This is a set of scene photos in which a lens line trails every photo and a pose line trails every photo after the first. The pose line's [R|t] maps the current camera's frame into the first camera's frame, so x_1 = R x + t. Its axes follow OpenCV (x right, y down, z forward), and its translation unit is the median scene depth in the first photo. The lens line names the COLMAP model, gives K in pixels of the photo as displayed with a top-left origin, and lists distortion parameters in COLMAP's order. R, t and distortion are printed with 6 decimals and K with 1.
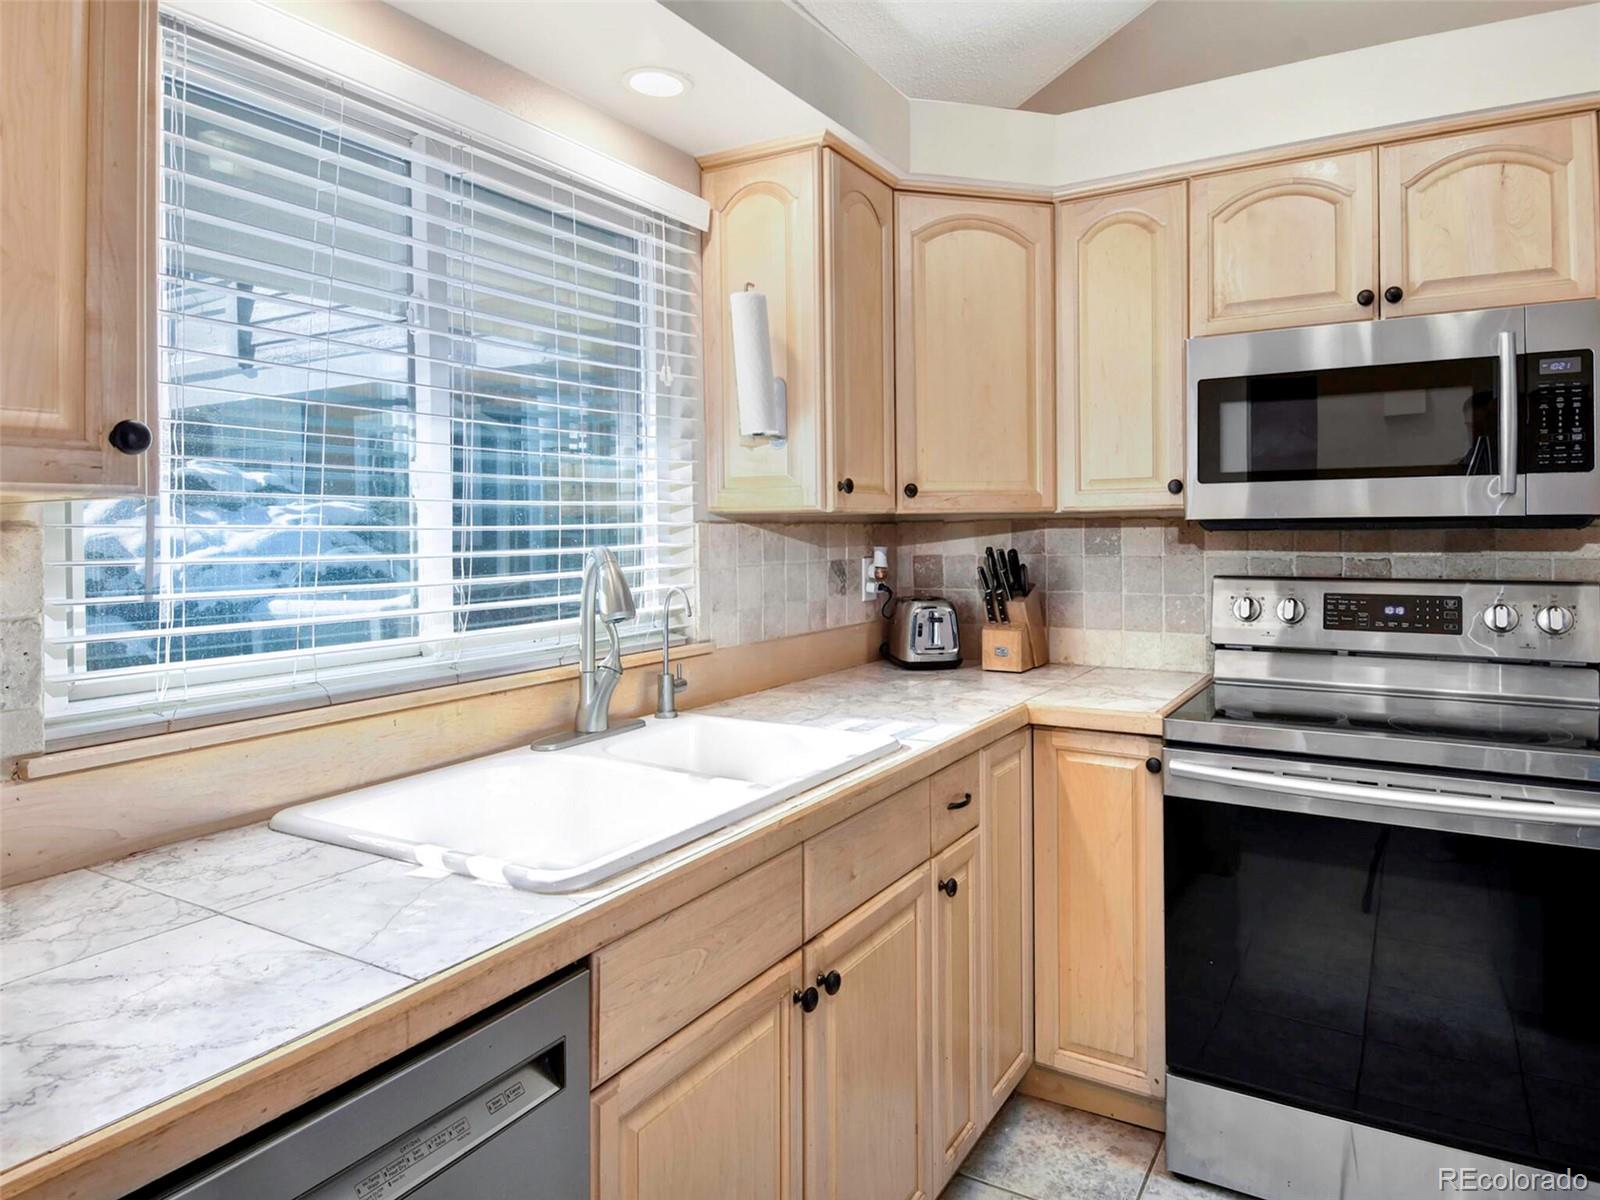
lens RADIAL K [[998.6, 0, 839.6], [0, 998.6, 532.3], [0, 0, 1]] dist [0.046158, -0.074924]
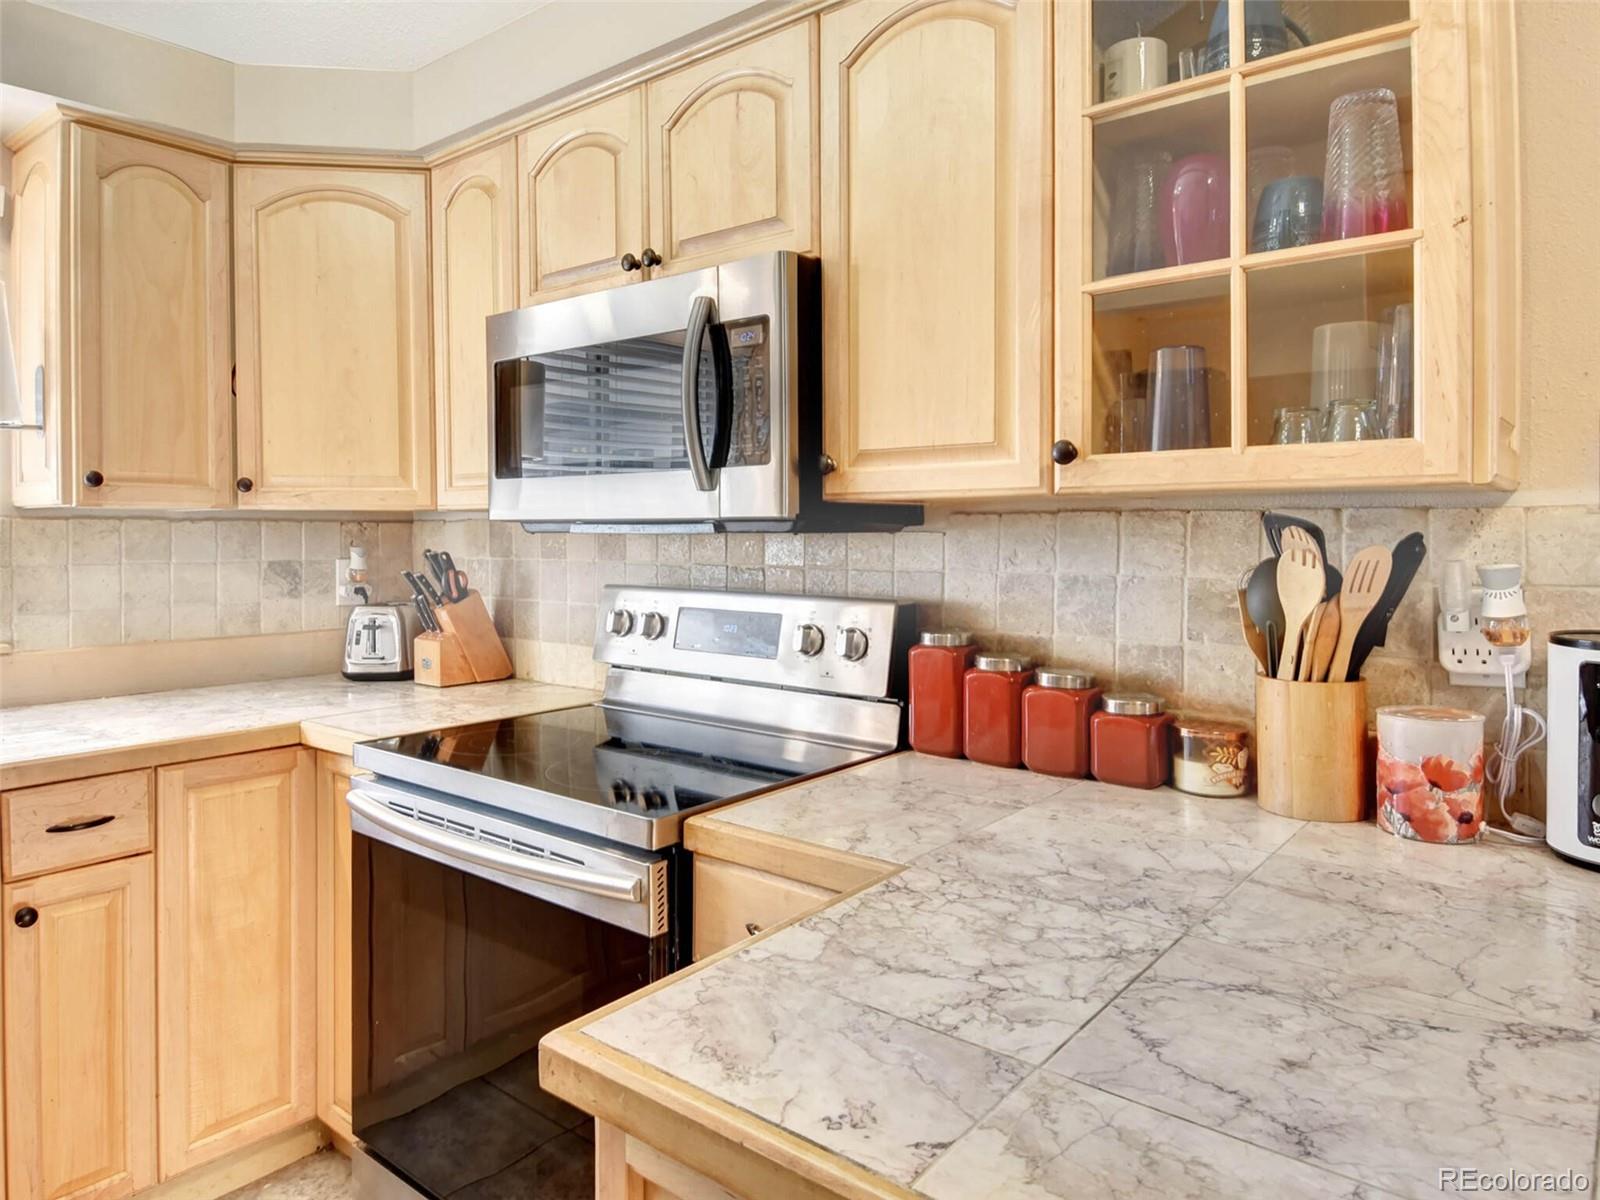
lens RADIAL K [[1026.4, 0, 800.6], [0, 1026.4, 534.4], [0, 0, 1]] dist [0.057633, -0.053045]
pose [[0.985722, 0.012321, -0.167929, 0.754038], [-0.012679, 0.999919, -0.001061, -0.002211], [0.167903, 0.003175, 0.985798, 0.145115]]
